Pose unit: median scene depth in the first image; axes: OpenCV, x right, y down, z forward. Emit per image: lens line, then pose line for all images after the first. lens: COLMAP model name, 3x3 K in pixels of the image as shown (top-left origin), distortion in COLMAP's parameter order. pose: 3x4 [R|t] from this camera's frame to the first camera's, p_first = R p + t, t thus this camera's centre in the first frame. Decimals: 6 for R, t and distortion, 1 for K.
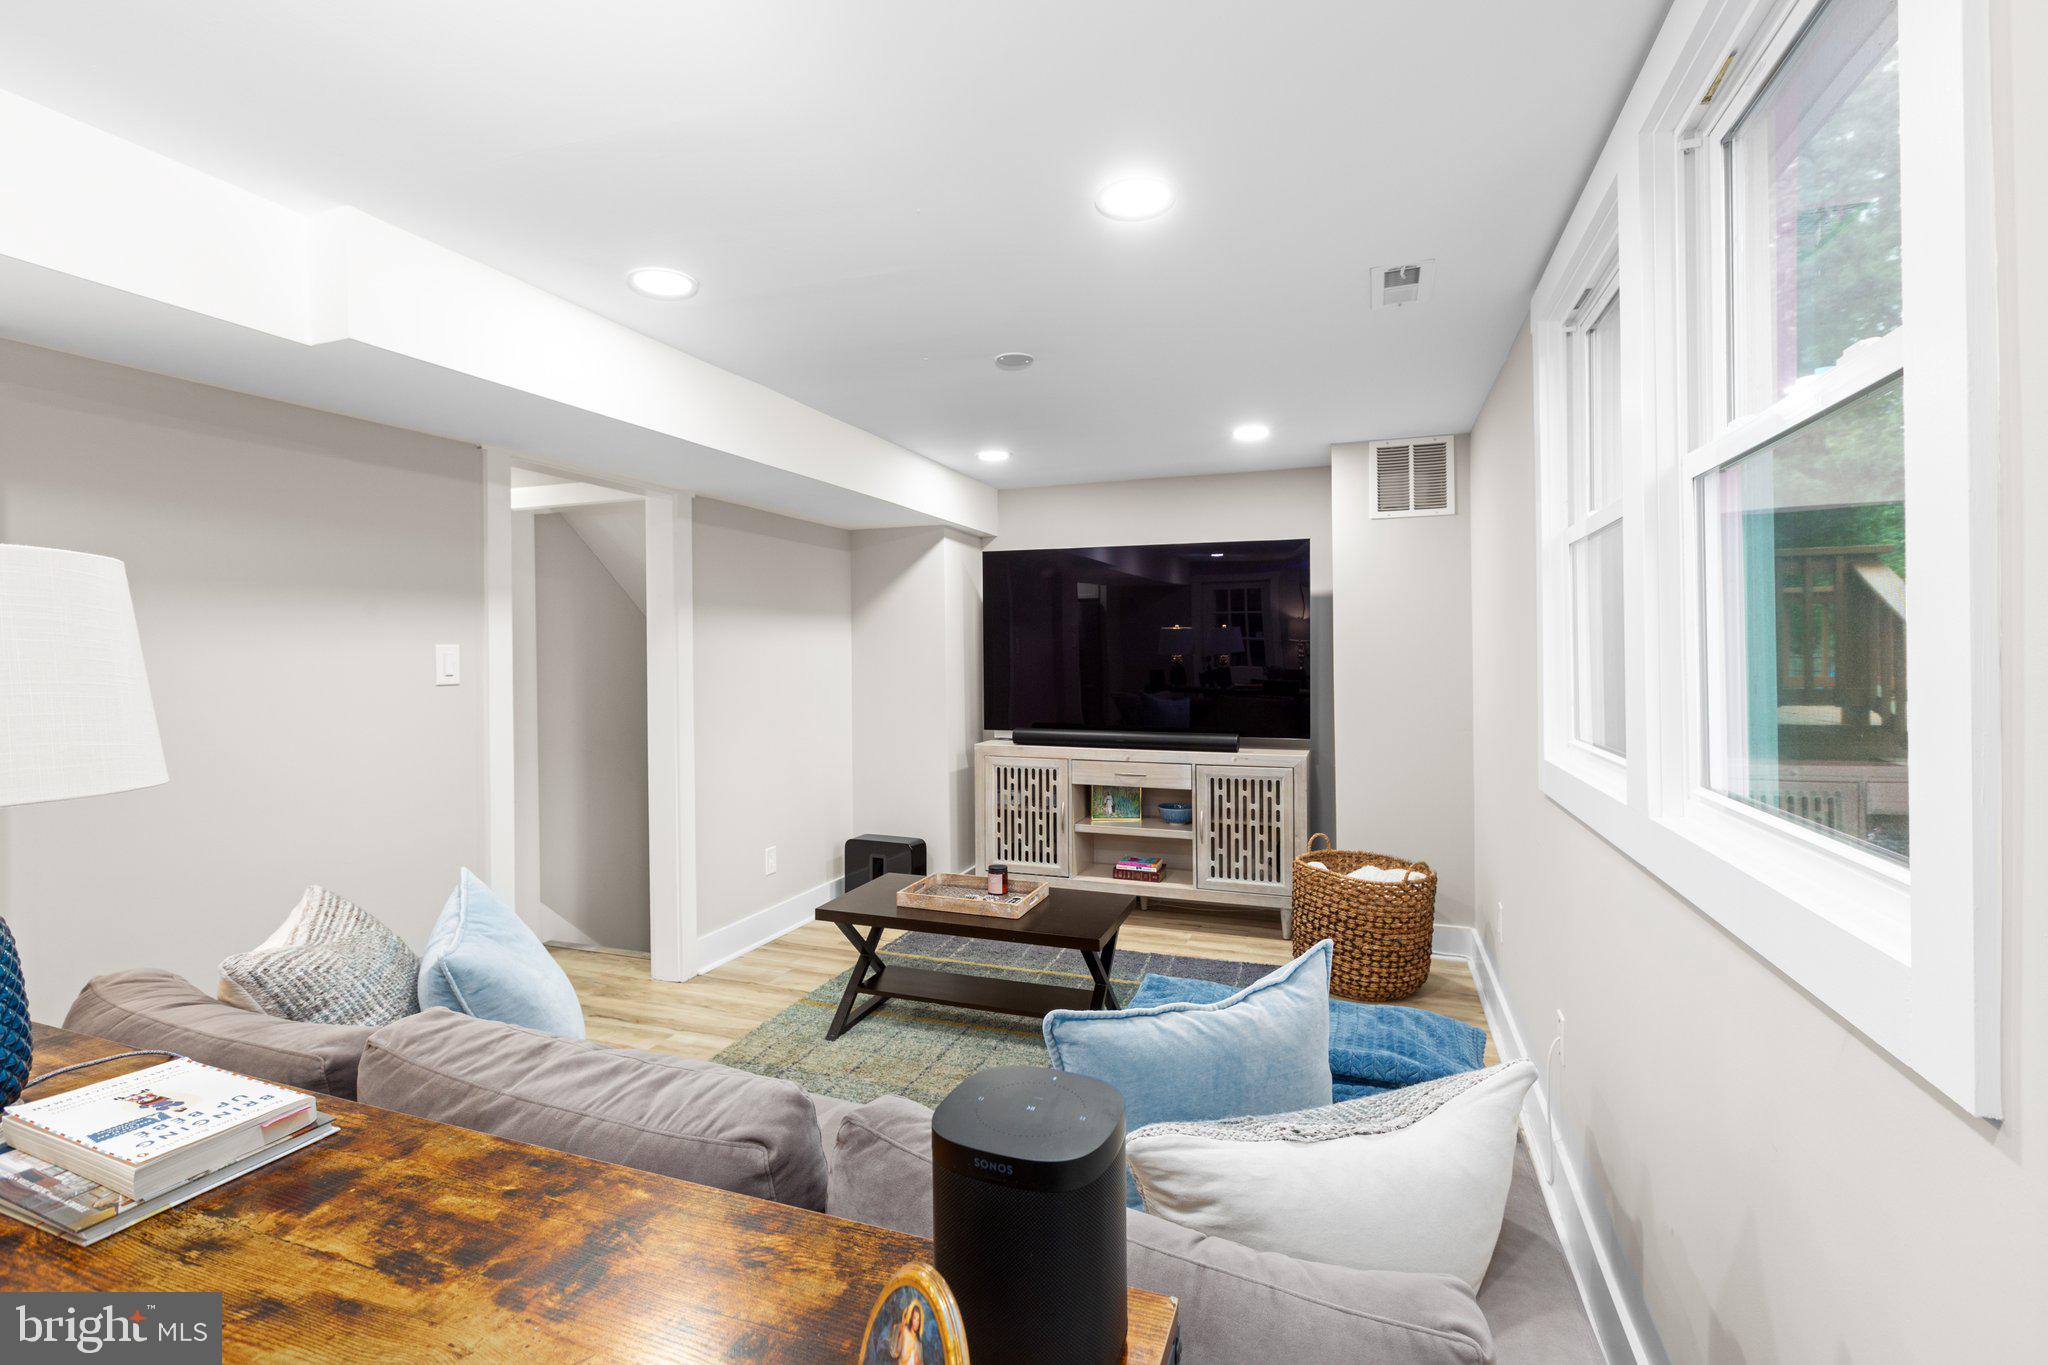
lens RADIAL K [[930.6, 0, 1014.0], [0, 930.6, 663.4], [0, 0, 1]] dist [0.002781, -0.002000]
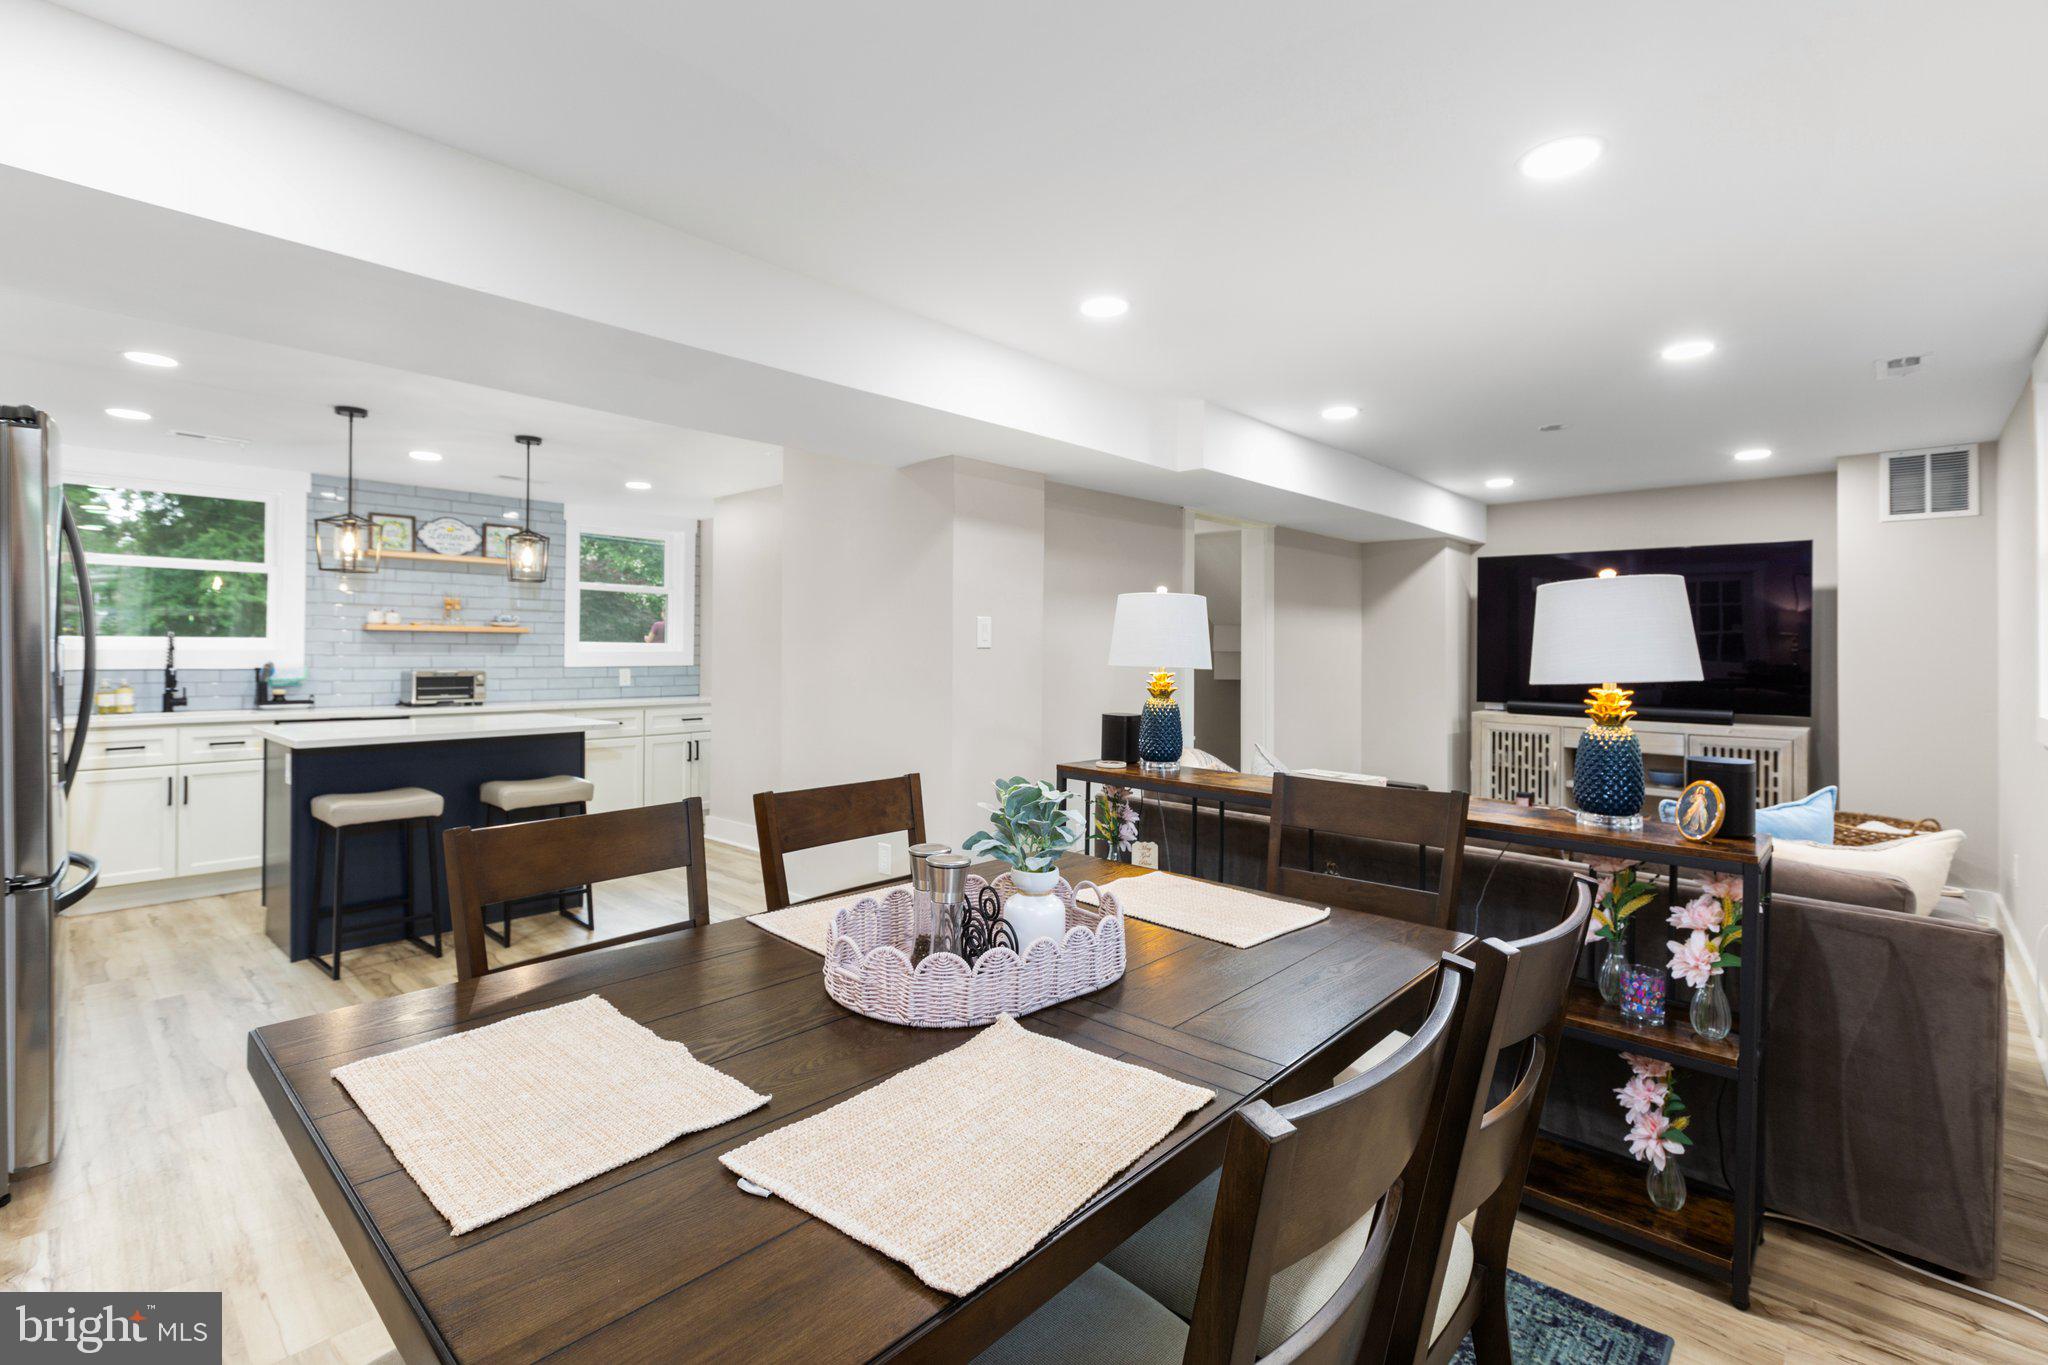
lens RADIAL K [[930.6, 0, 1006.9], [0, 930.6, 651.6], [0, 0, 1]] dist [0.002781, -0.002000]
pose [[0.921939, 0.012619, -0.387129, -0.141724], [-0.015184, 0.999878, -0.003569, 0.020637], [0.387037, 0.009169, 0.922019, -0.411638]]
